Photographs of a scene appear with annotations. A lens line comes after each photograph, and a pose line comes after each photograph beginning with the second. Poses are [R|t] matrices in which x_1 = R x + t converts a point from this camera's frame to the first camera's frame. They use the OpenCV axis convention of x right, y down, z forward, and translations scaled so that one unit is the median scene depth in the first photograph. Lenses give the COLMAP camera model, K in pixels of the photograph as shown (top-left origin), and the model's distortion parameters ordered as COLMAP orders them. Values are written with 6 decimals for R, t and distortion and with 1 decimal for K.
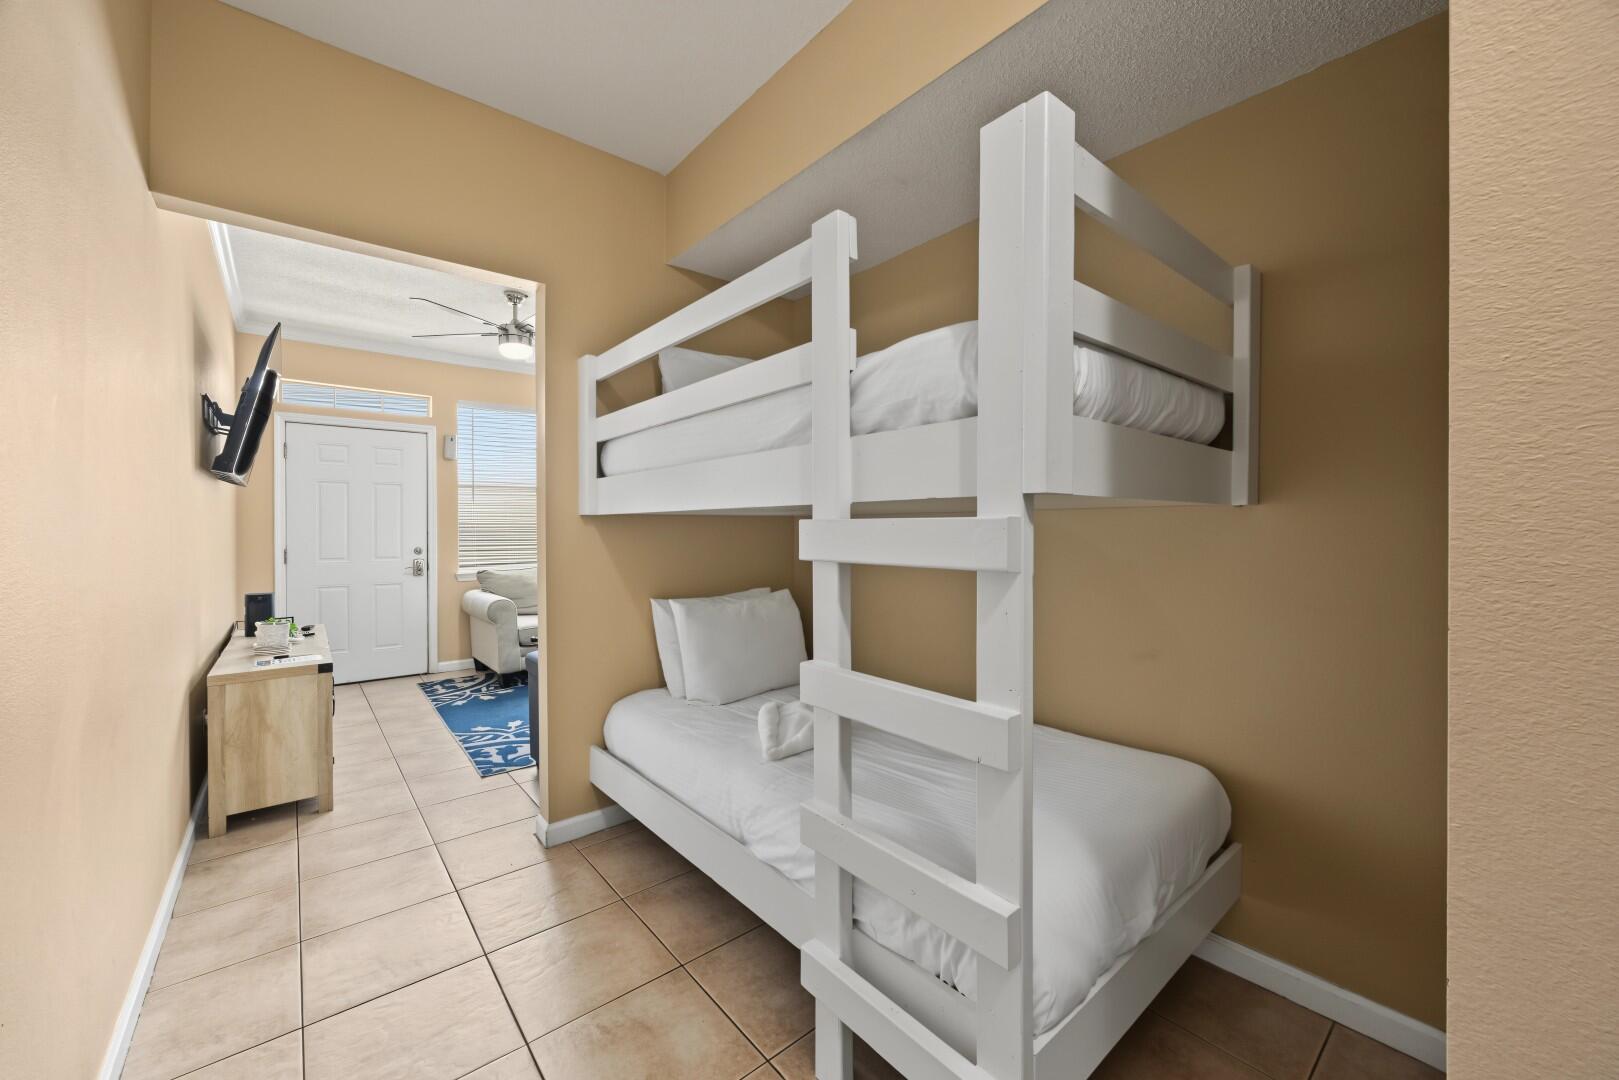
lens RADIAL K [[626.3, 0, 798.2], [0, 626.3, 531.6], [0, 0, 1]] dist [0.000077, 0.000007]
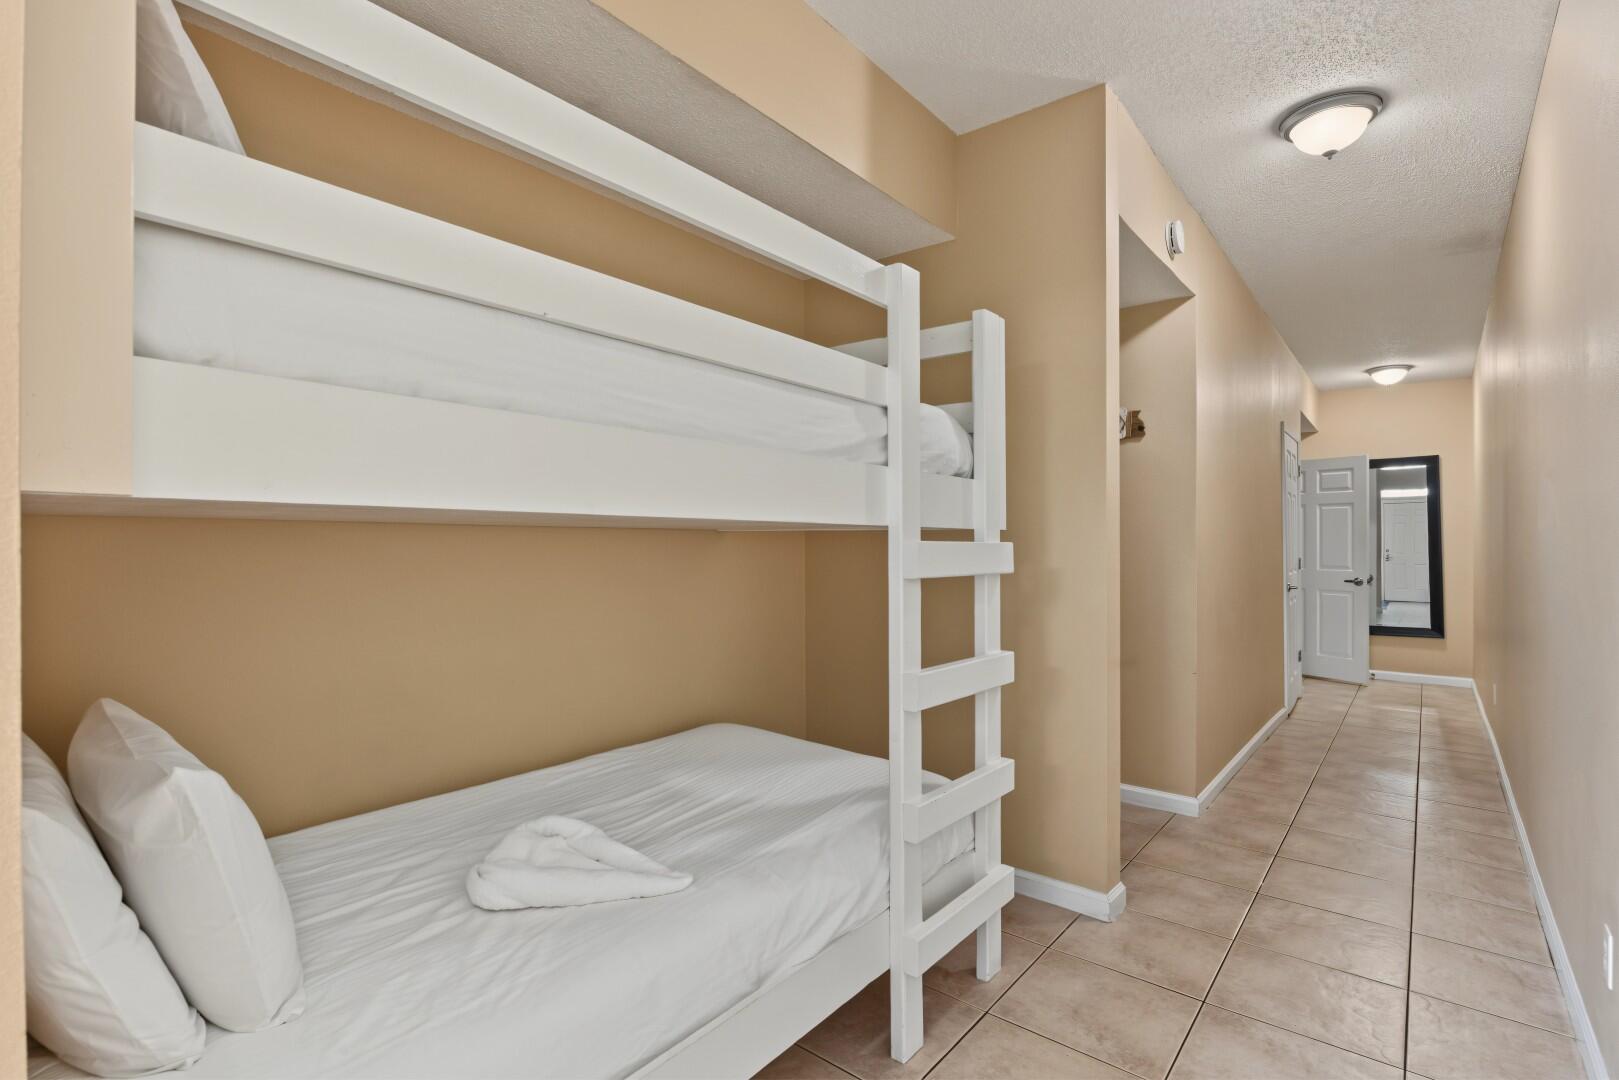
lens RADIAL K [[653.9, 0, 809.4], [0, 653.9, 553.4], [0, 0, 1]] dist [-0.001741, -0.000181]
pose [[-0.126795, 0.001386, 0.991928, -1.126695], [0.007901, 0.999969, -0.000387, 0.002709], [-0.991898, 0.007788, -0.126802, 1.385842]]
